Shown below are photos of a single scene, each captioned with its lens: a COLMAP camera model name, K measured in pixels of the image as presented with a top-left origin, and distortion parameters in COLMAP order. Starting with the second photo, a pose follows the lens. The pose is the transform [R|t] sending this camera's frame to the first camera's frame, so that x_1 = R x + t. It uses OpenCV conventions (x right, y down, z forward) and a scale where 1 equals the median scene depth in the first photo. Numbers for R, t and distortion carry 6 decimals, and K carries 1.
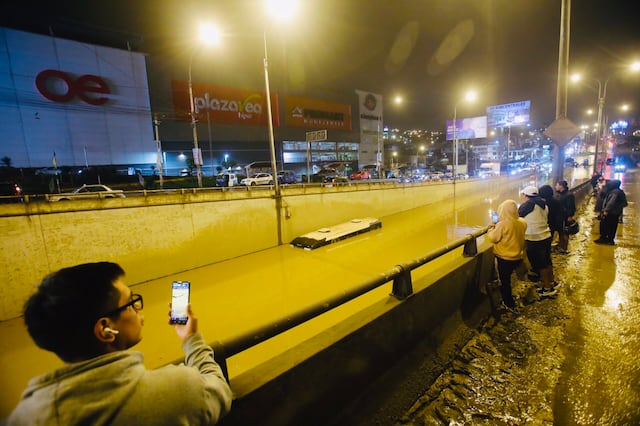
lens RADIAL K [[301.4, 0, 320.4], [0, 301.4, 215.1], [0, 0, 1]] dist [-0.042167, 0.000150]
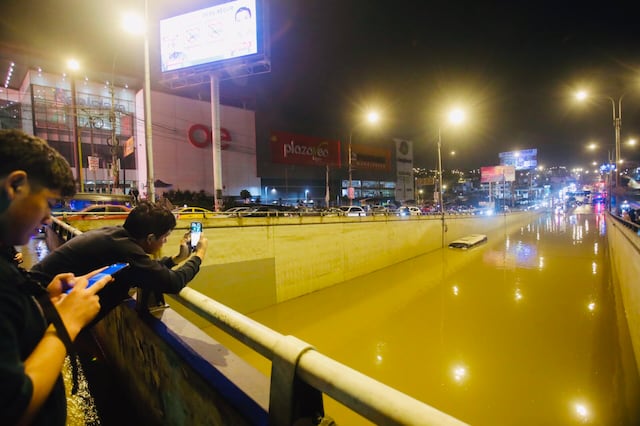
lens RADIAL K [[301.4, 0, 320.0], [0, 301.4, 214.2], [0, 0, 1]] dist [-0.042167, 0.000150]
pose [[0.999739, 0.017817, 0.014293, -0.247873], [-0.016033, 0.993062, -0.116492, 0.035171], [-0.016269, 0.116232, 0.993089, -0.194832]]
